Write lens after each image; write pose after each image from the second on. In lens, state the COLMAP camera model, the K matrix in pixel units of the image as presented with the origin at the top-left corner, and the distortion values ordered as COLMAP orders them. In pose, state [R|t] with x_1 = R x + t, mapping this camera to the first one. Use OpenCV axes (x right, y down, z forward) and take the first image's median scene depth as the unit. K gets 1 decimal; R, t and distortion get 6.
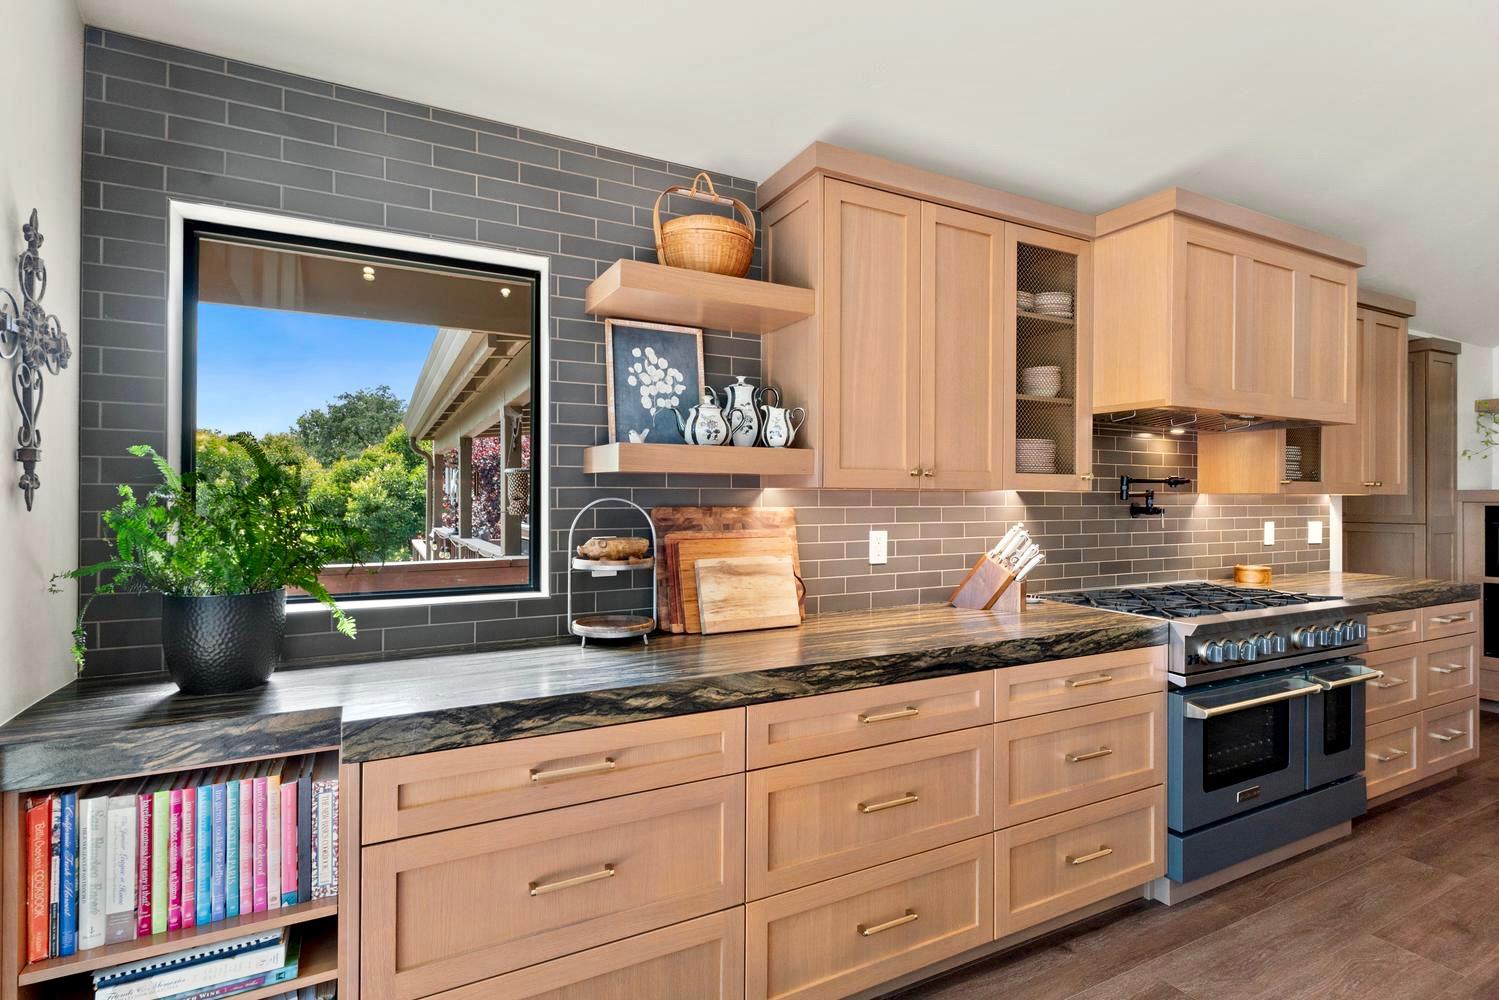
lens RADIAL K [[733.9, 0, 750.4], [0, 733.9, 513.3], [0, 0, 1]] dist [0.008153, -0.000525]
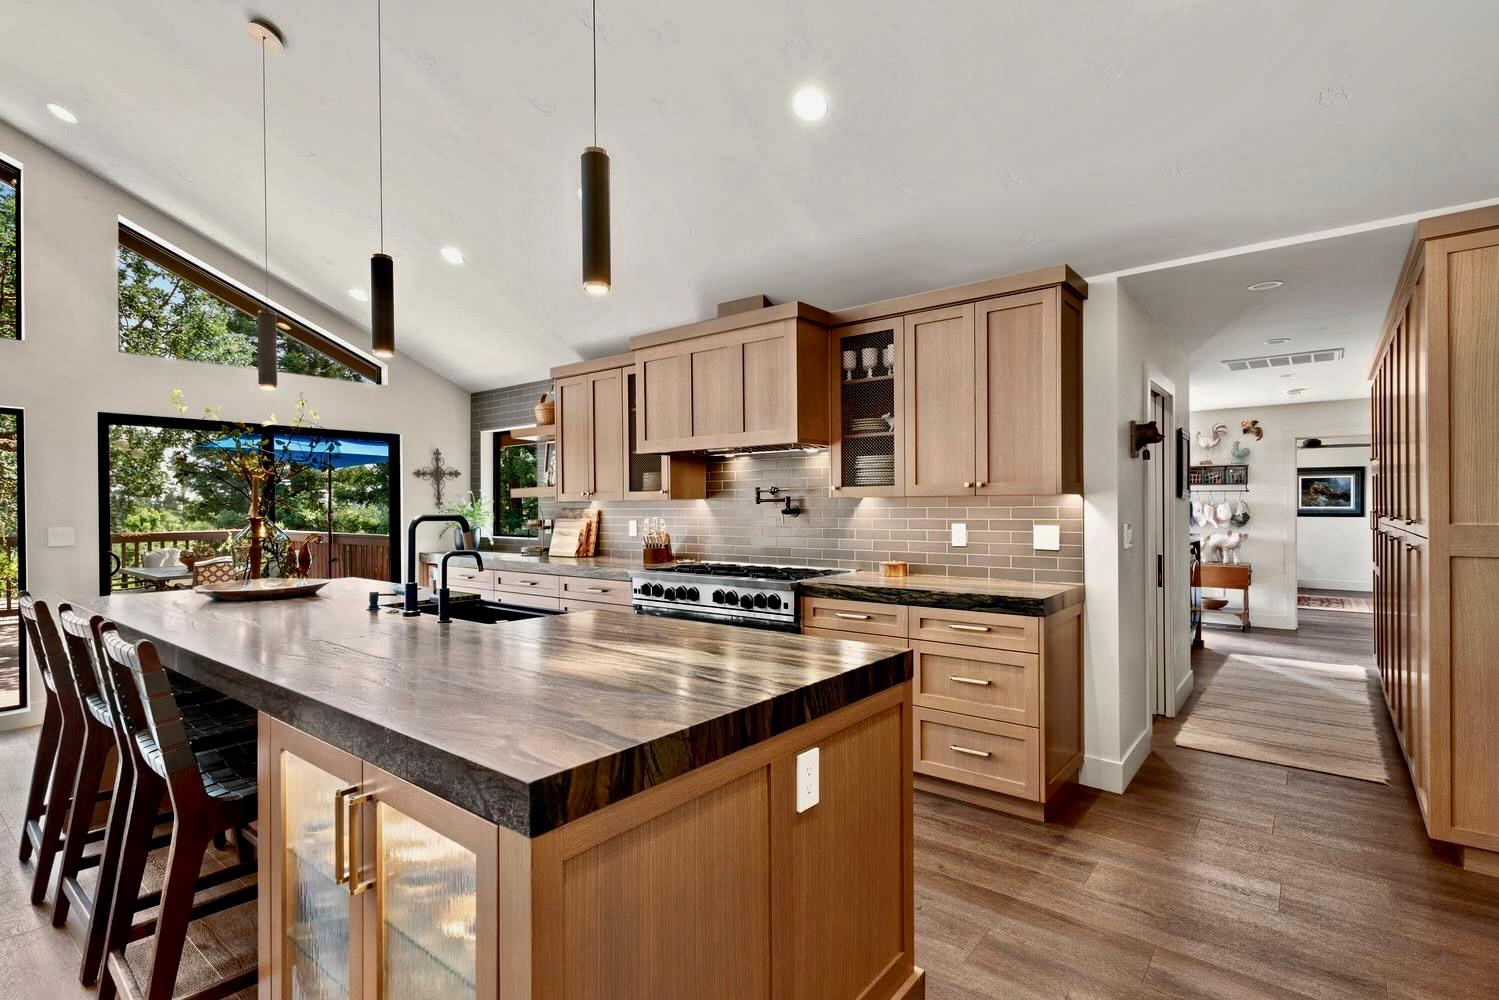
lens RADIAL K [[733.9, 0, 745.3], [0, 733.9, 505.1], [0, 0, 1]] dist [0.008153, -0.000525]
pose [[0.402128, 0.006413, -0.915561, 1.631562], [0.006277, 0.999933, 0.009761, -0.028026], [0.915562, -0.009672, 0.402060, 0.342402]]
